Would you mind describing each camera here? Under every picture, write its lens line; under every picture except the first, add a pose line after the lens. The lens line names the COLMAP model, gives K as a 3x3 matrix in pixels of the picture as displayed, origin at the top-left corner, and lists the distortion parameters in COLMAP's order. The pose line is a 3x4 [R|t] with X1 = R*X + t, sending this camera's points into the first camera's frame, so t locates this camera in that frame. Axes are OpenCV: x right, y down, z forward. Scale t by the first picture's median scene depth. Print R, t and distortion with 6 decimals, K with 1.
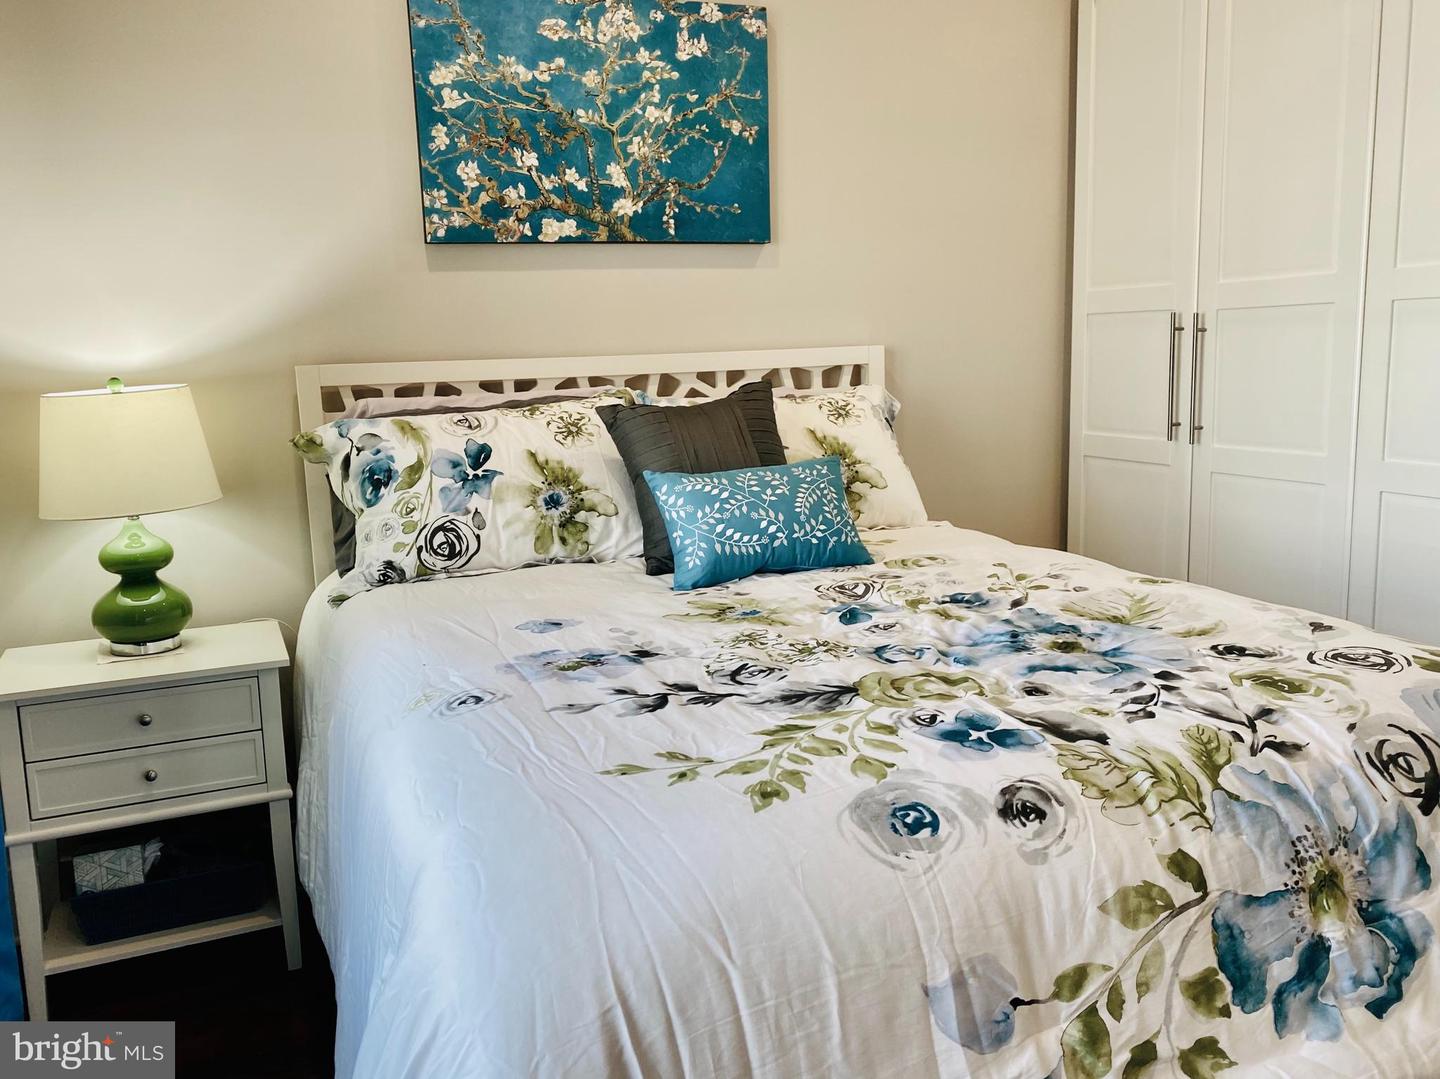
lens RADIAL K [[1178.6, 0, 720.0], [0, 1178.6, 539.5], [0, 0, 1]] dist [0.053651, -0.096065]
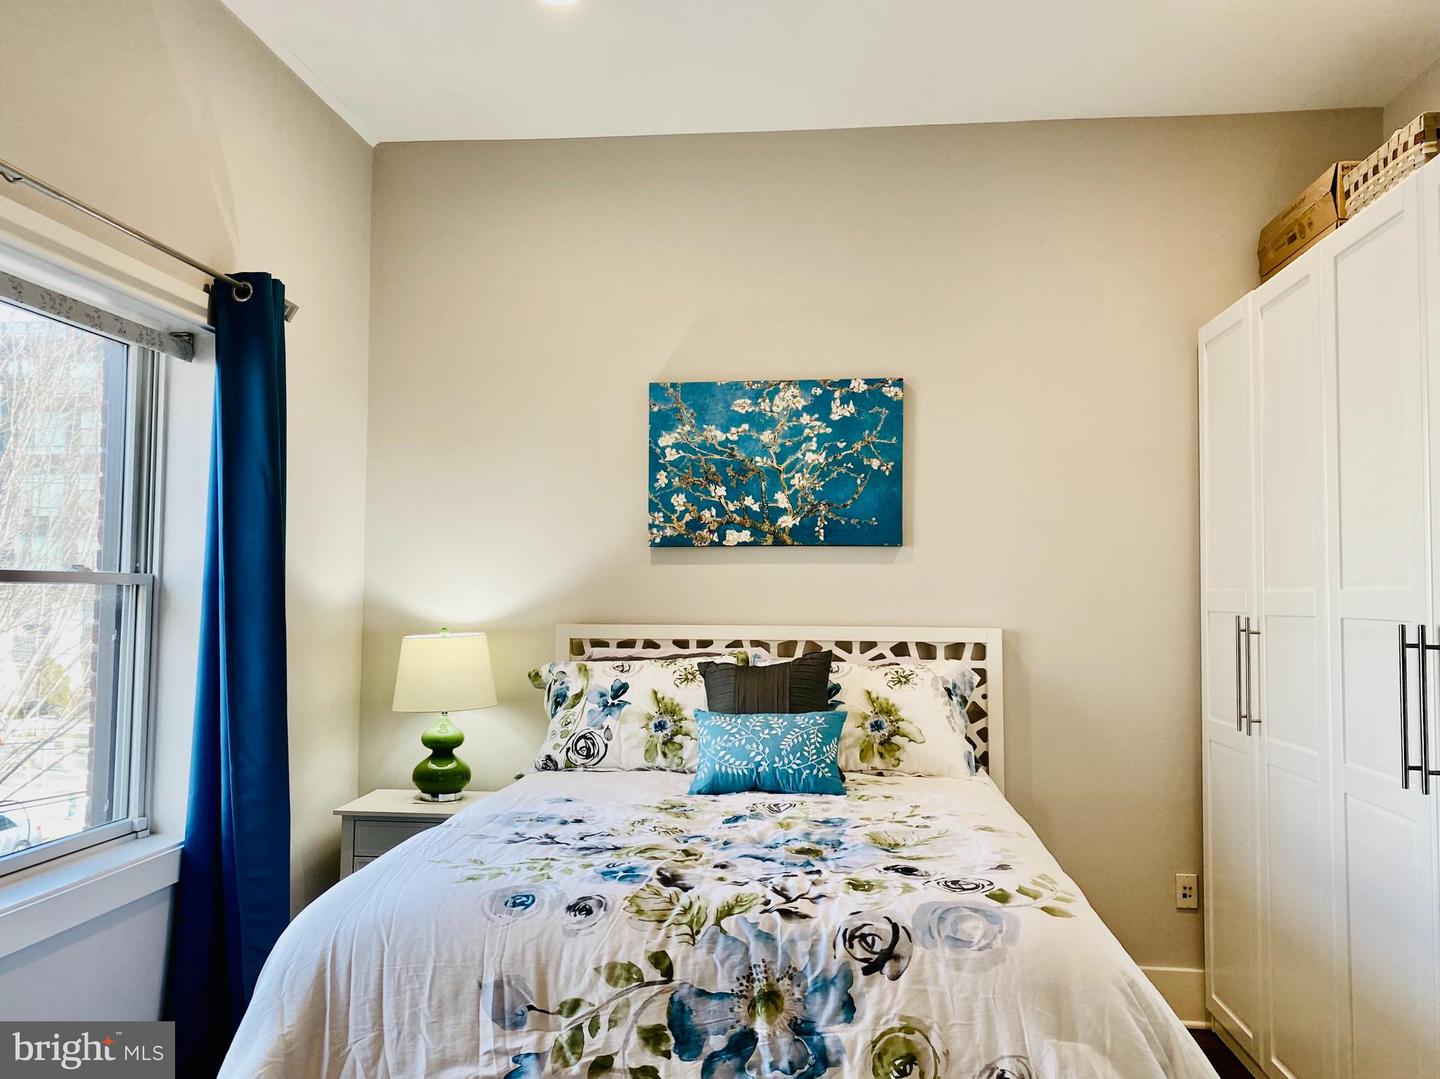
lens RADIAL K [[1132.1, 0, 691.2], [0, 1132.1, 537.9], [0, 0, 1]] dist [0.176259, -0.519596]
pose [[0.877916, 0.012976, -0.478638, 0.484305], [-0.112362, 0.977302, -0.179600, -0.009855], [0.465444, 0.211454, 0.859447, -0.207400]]
